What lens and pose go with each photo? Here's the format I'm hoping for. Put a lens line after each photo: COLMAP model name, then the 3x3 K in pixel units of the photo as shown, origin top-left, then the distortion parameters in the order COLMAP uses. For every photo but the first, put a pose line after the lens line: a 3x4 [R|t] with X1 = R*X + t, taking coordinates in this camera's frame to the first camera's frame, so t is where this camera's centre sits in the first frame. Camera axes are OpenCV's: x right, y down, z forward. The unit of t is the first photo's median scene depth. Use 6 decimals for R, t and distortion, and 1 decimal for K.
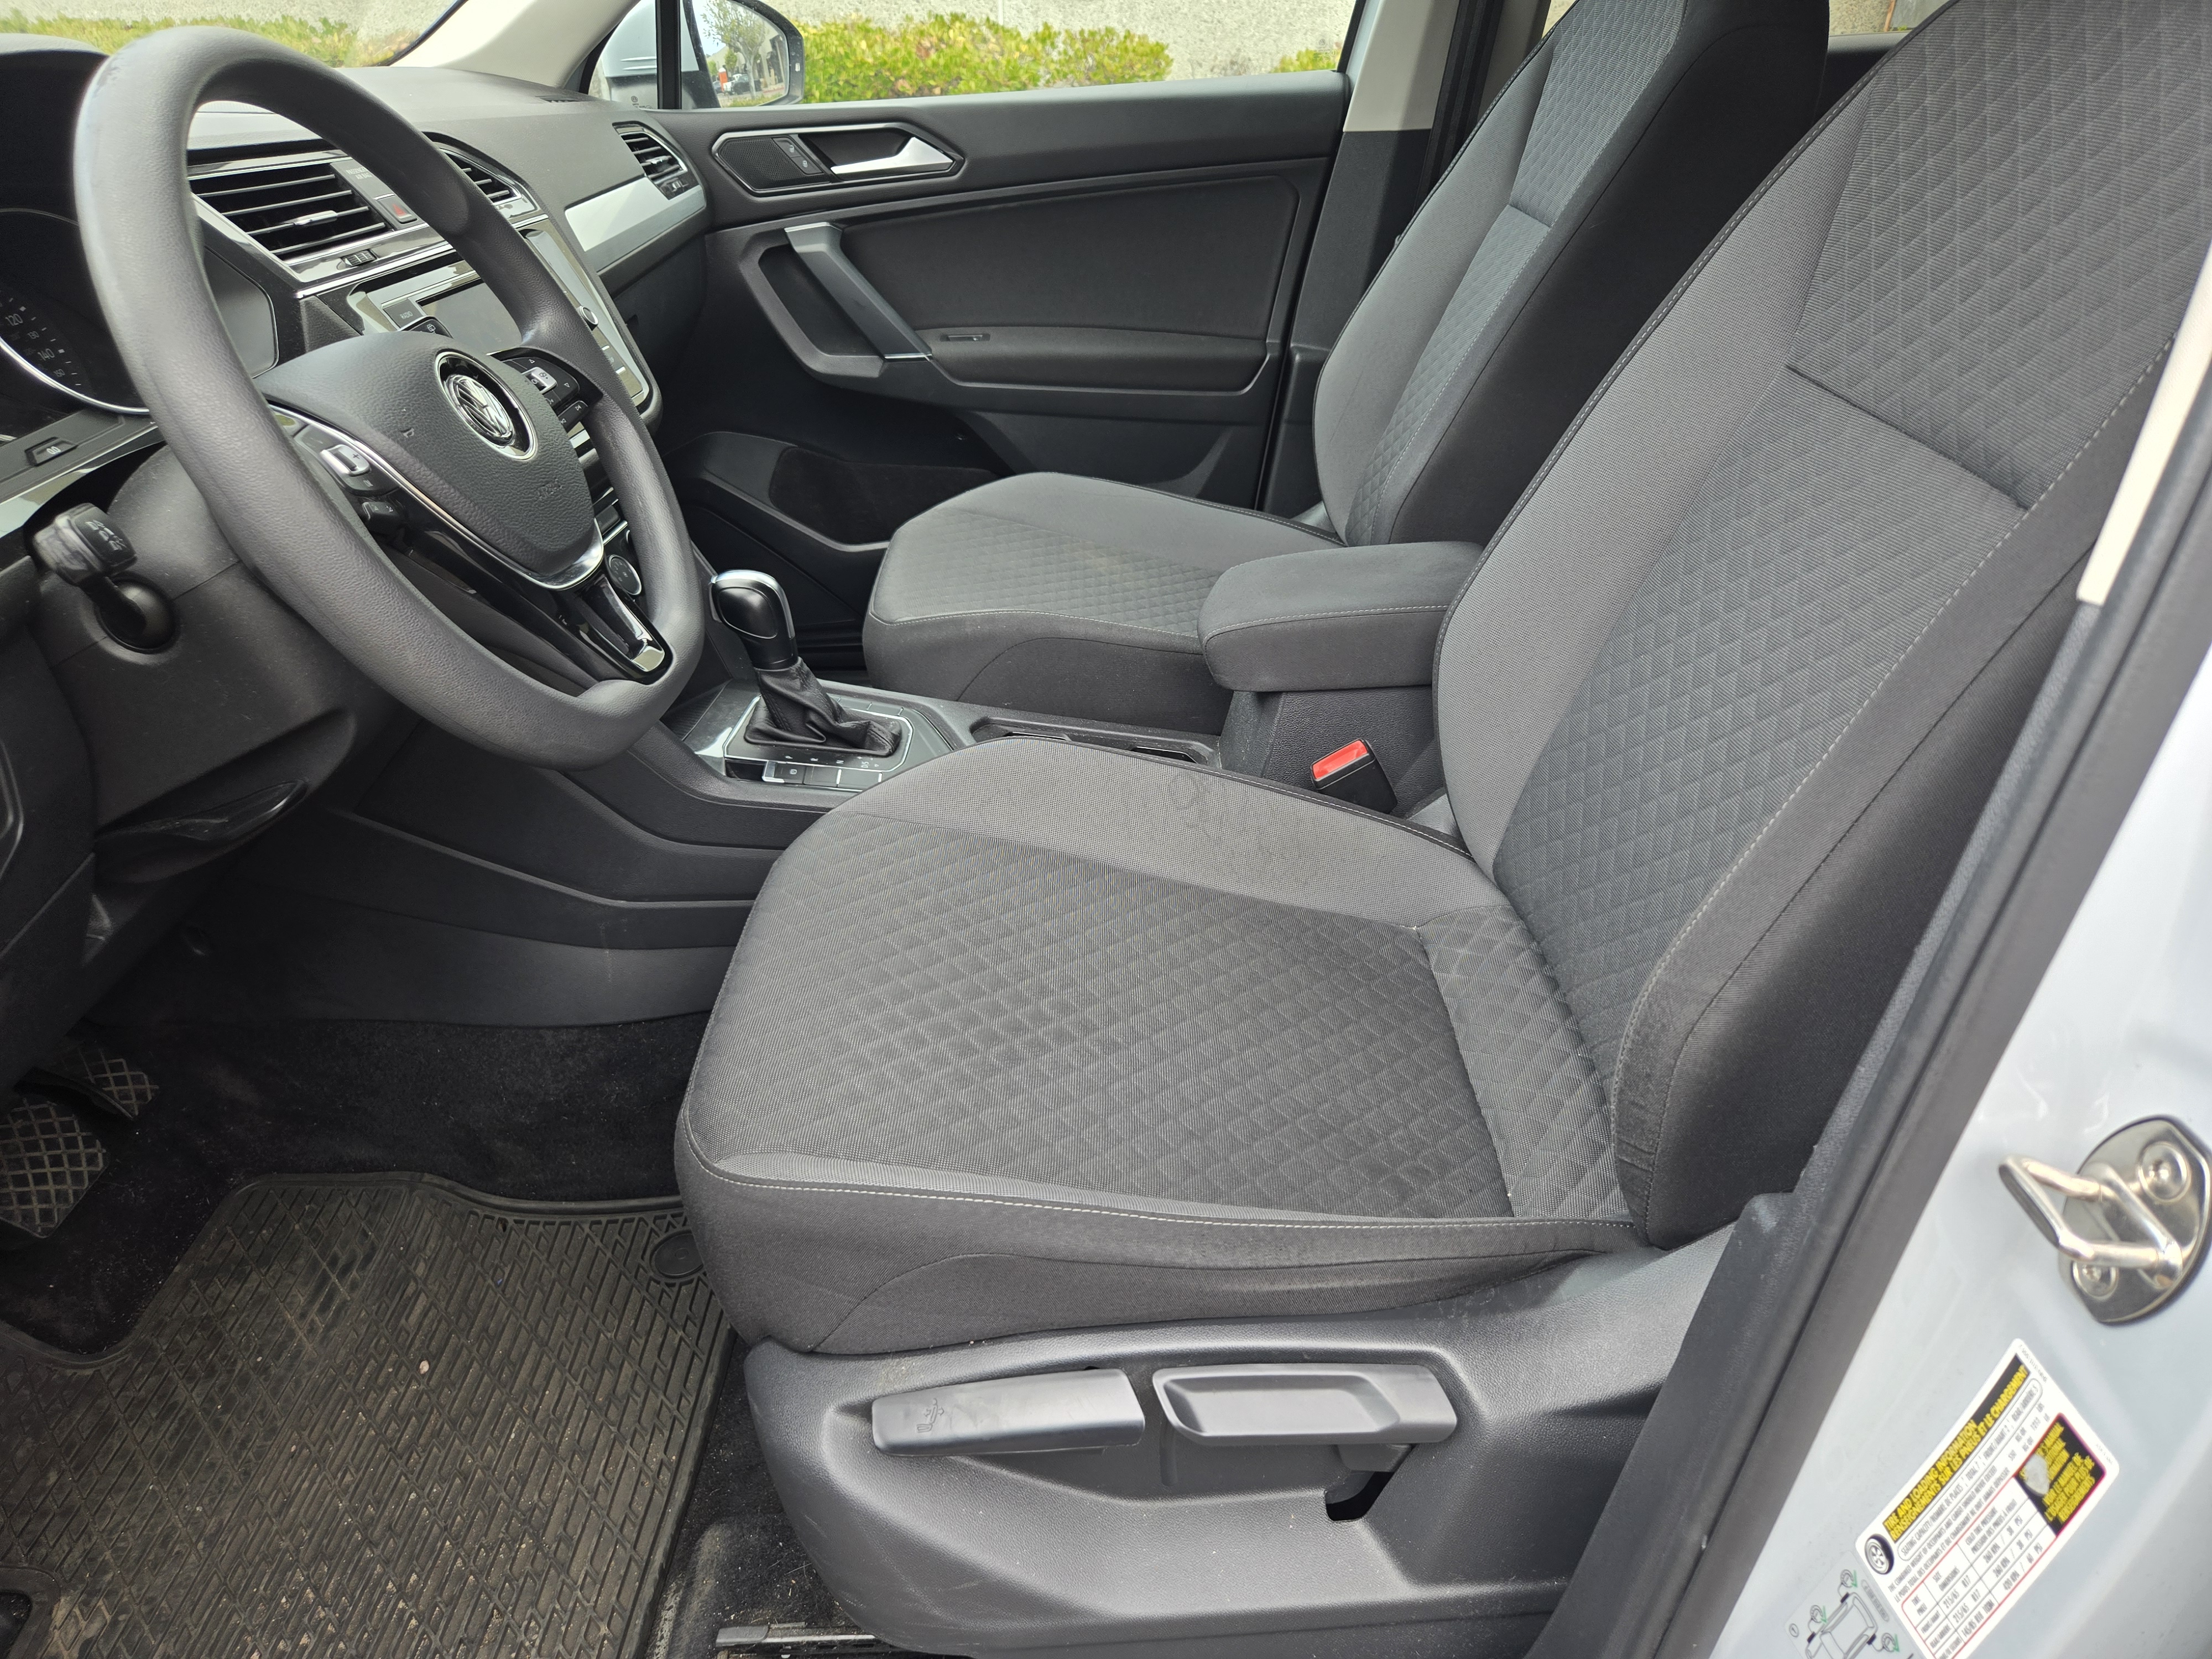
lens RADIAL K [[1486.9, 0, 1081.8], [0, 1486.9, 846.9], [0, 0, 1]] dist [0.064649, -0.053126]
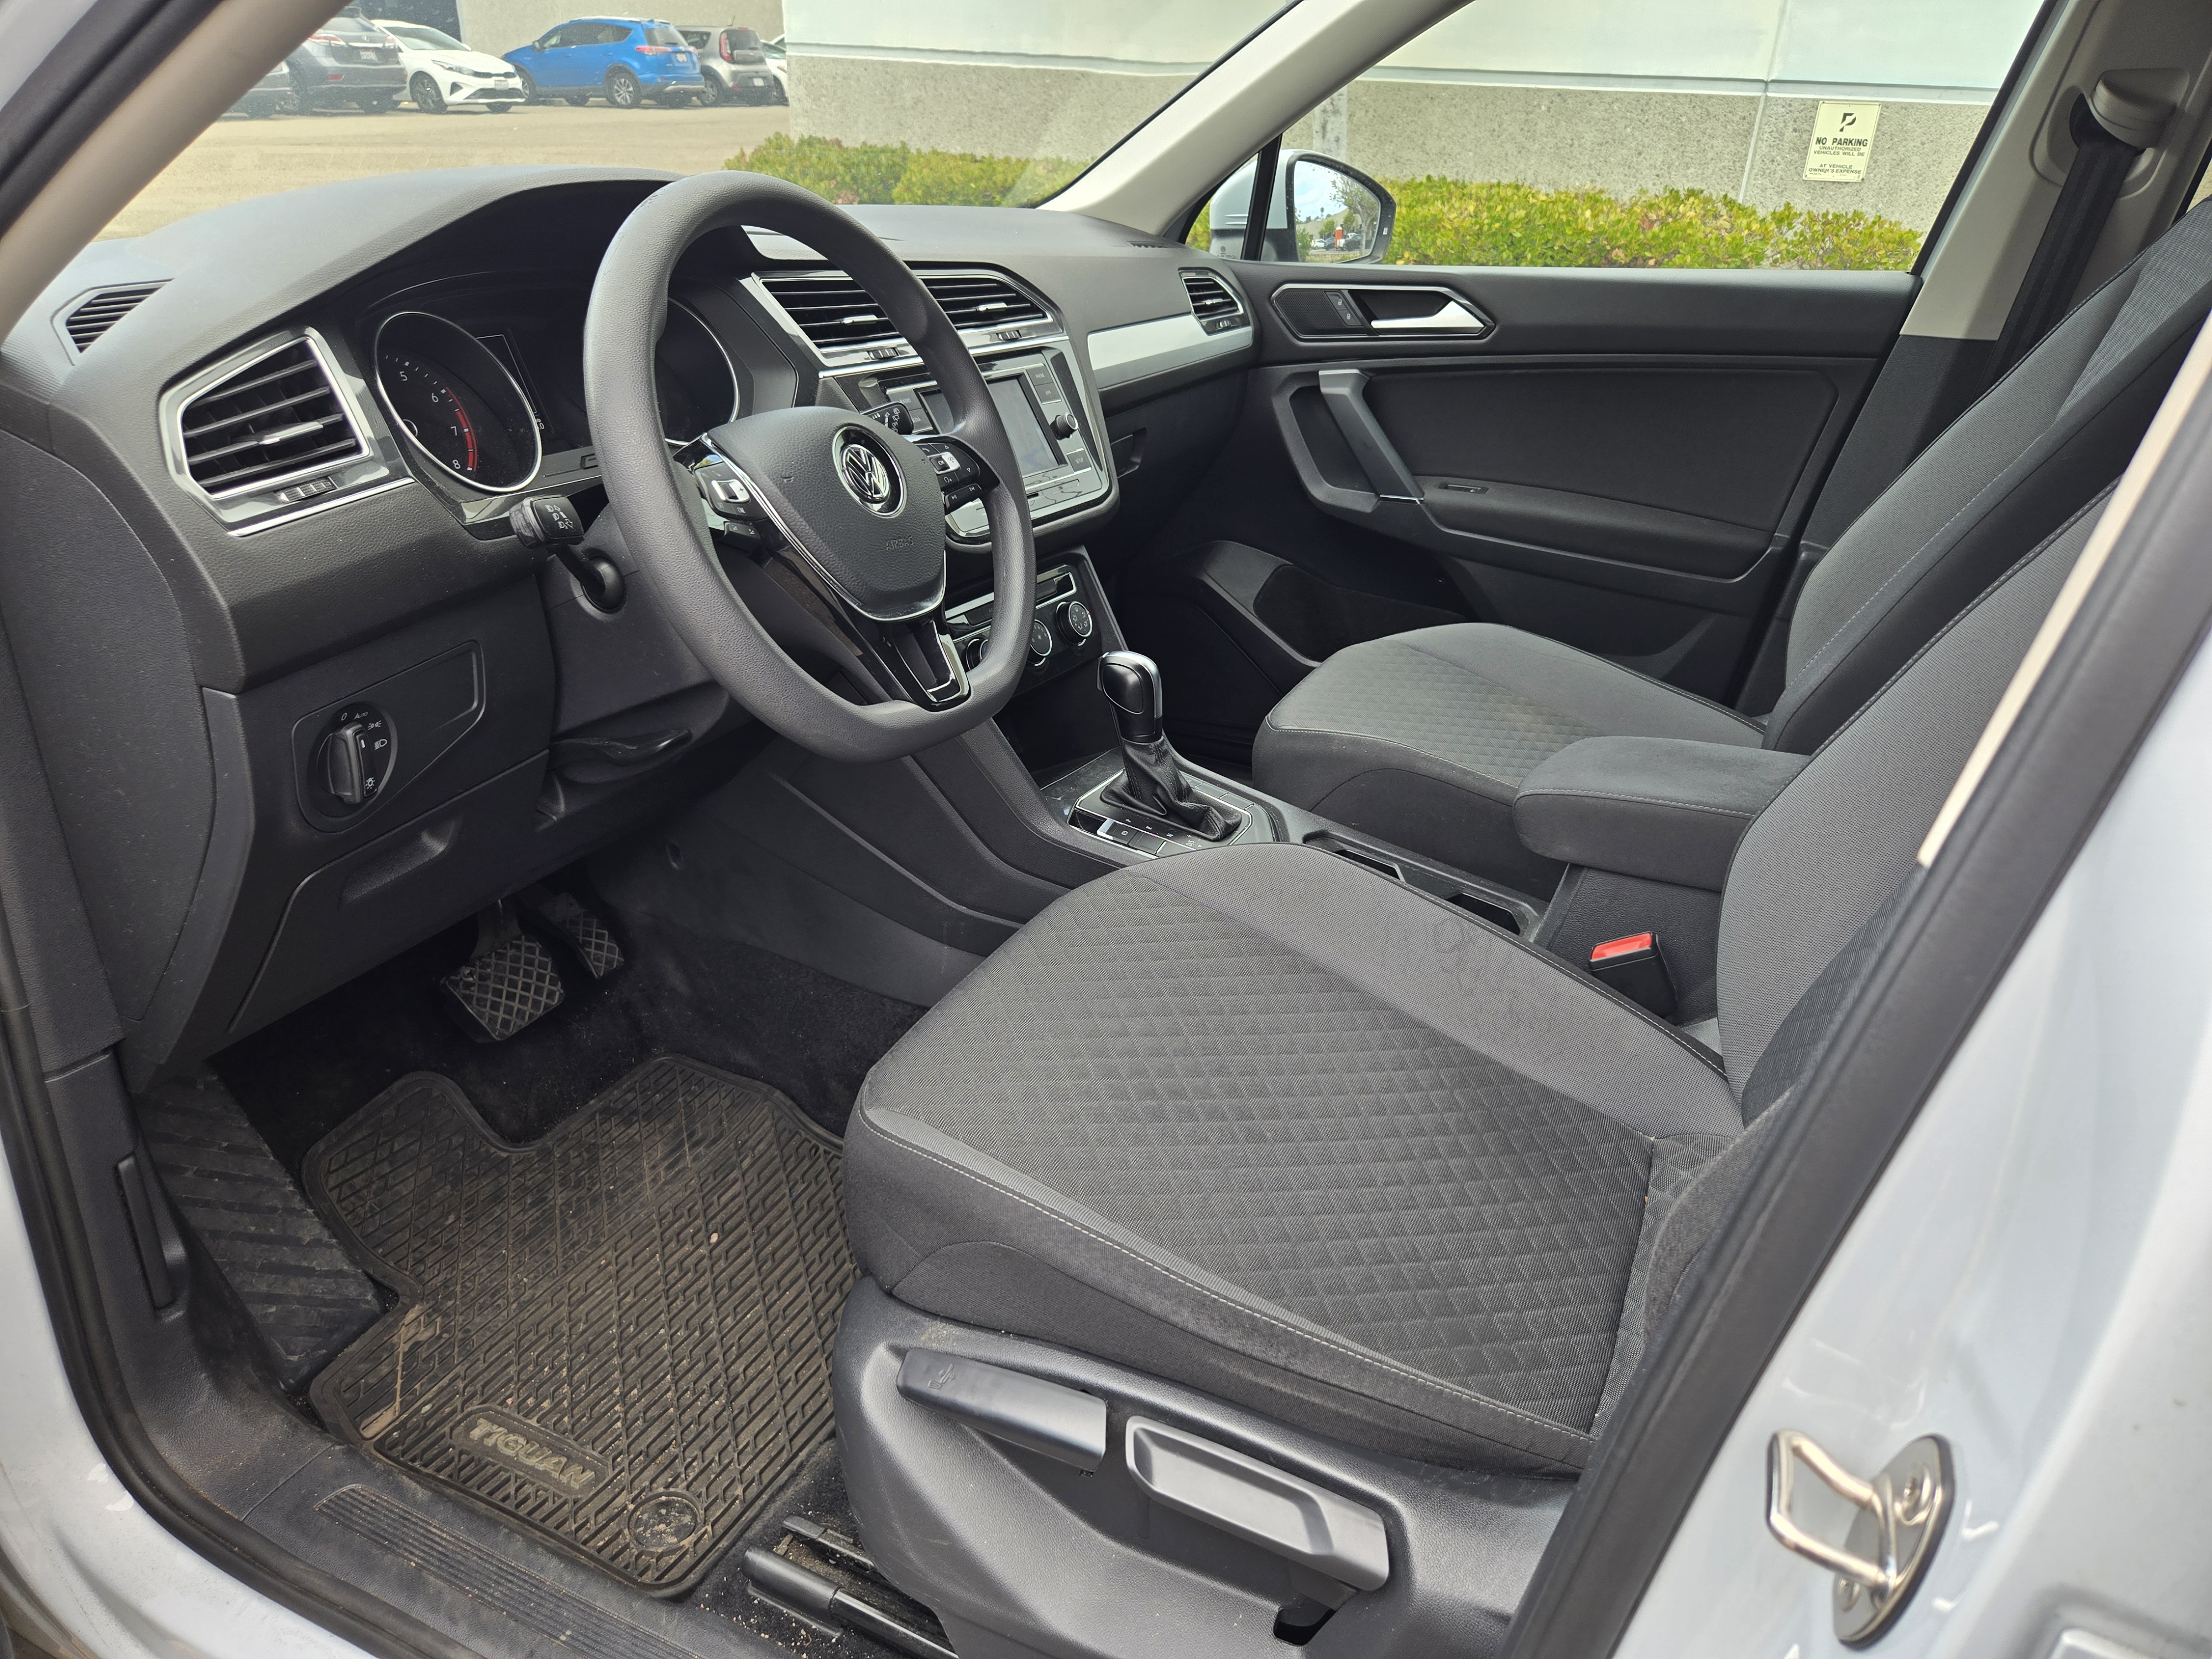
lens RADIAL K [[1486.9, 0, 1081.8], [0, 1486.9, 846.9], [0, 0, 1]] dist [0.064649, -0.053126]
pose [[0.891110, 0.233599, -0.389043, 0.207705], [-0.265346, 0.963713, -0.029124, 0.000289], [0.368123, 0.129183, 0.920759, -0.031300]]
